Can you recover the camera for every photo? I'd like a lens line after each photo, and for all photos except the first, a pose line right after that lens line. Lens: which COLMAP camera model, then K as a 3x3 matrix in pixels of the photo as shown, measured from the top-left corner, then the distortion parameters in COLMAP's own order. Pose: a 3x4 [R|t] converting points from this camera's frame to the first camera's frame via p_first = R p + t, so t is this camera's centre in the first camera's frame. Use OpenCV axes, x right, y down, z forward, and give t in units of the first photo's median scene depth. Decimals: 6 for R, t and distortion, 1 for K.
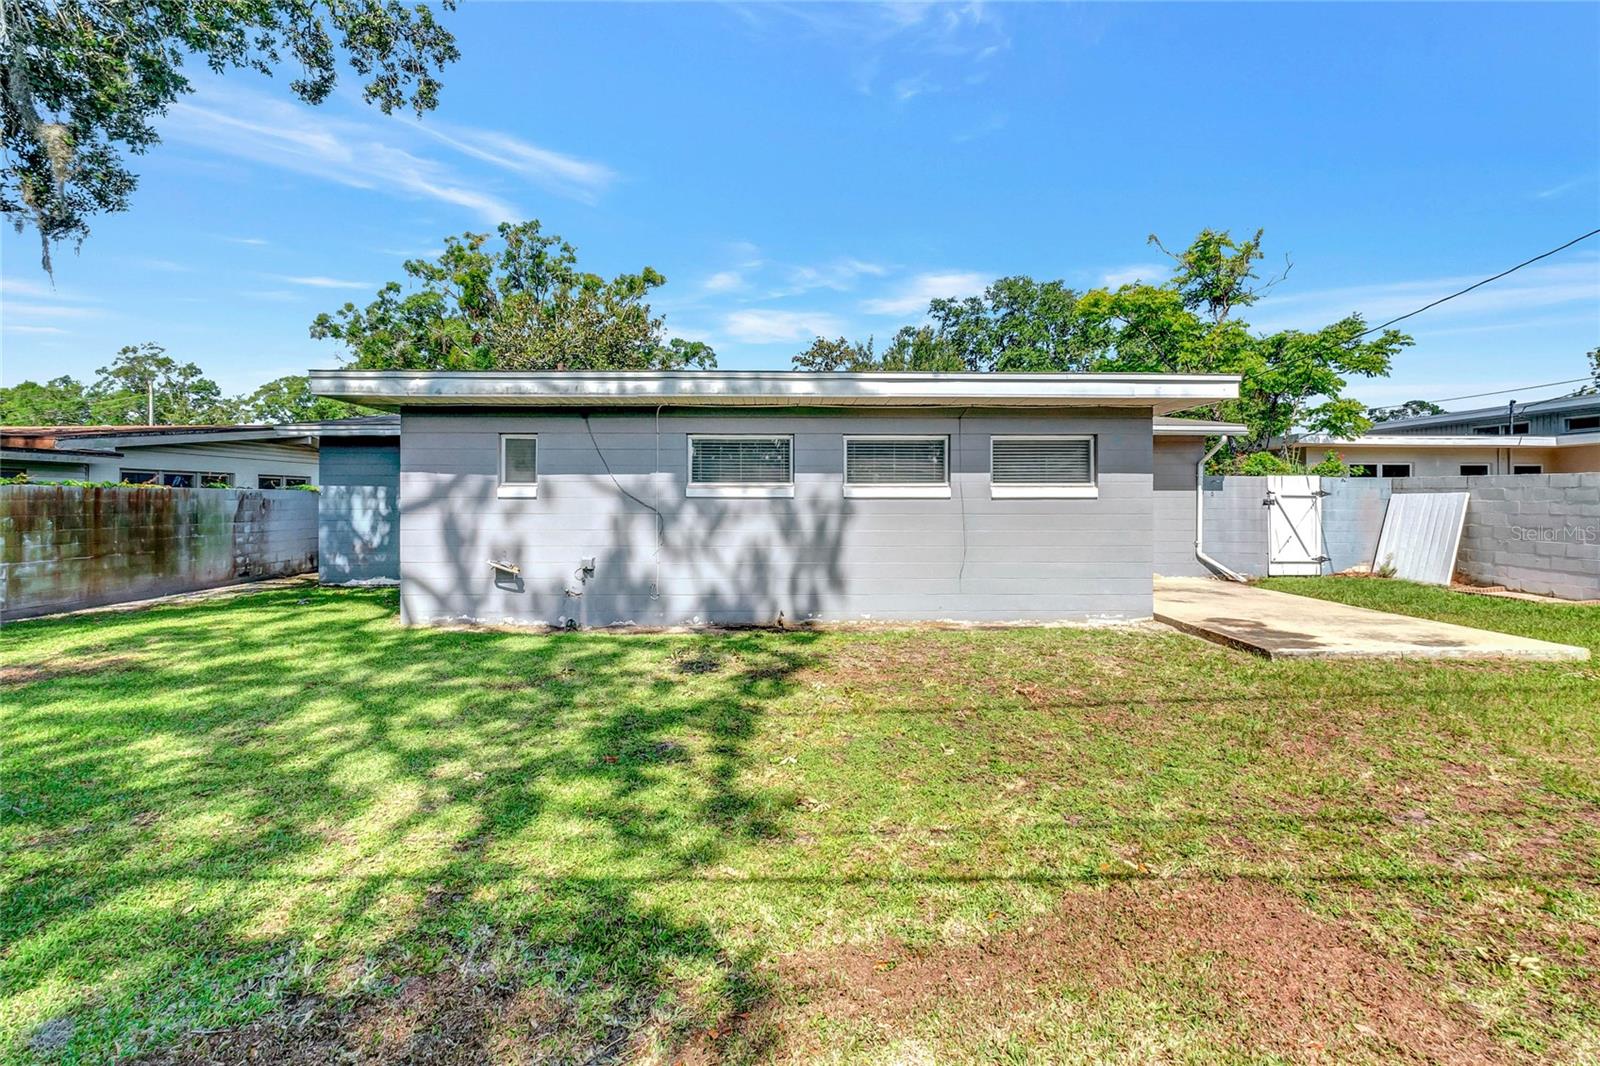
lens RADIAL K [[684.8, 0, 799.7], [0, 684.8, 496.5], [0, 0, 1]] dist [-0.021096, -0.000217]
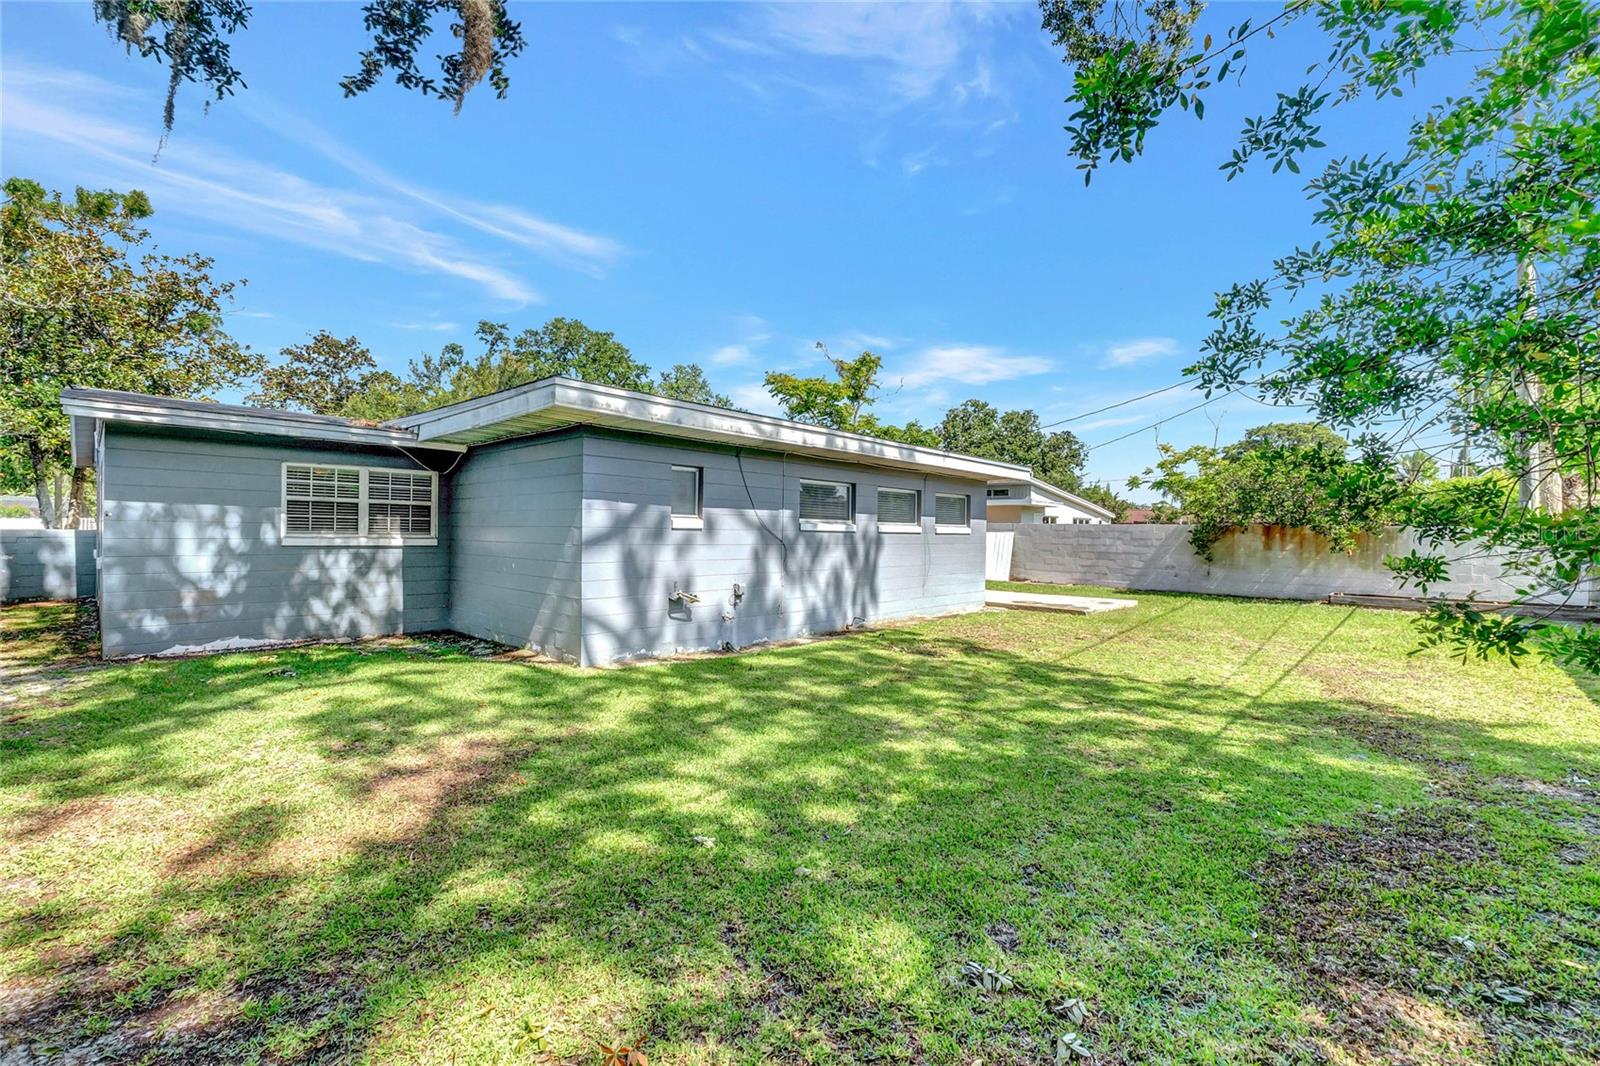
lens RADIAL K [[667.6, 0, 799.5], [0, 667.6, 539.4], [0, 0, 1]] dist [-0.014386, 0.000080]
pose [[0.690288, 0.000357, 0.723534, -1.011338], [-0.012749, 0.999851, 0.011670, 0.002093], [-0.723422, -0.017280, 0.690190, 0.193172]]
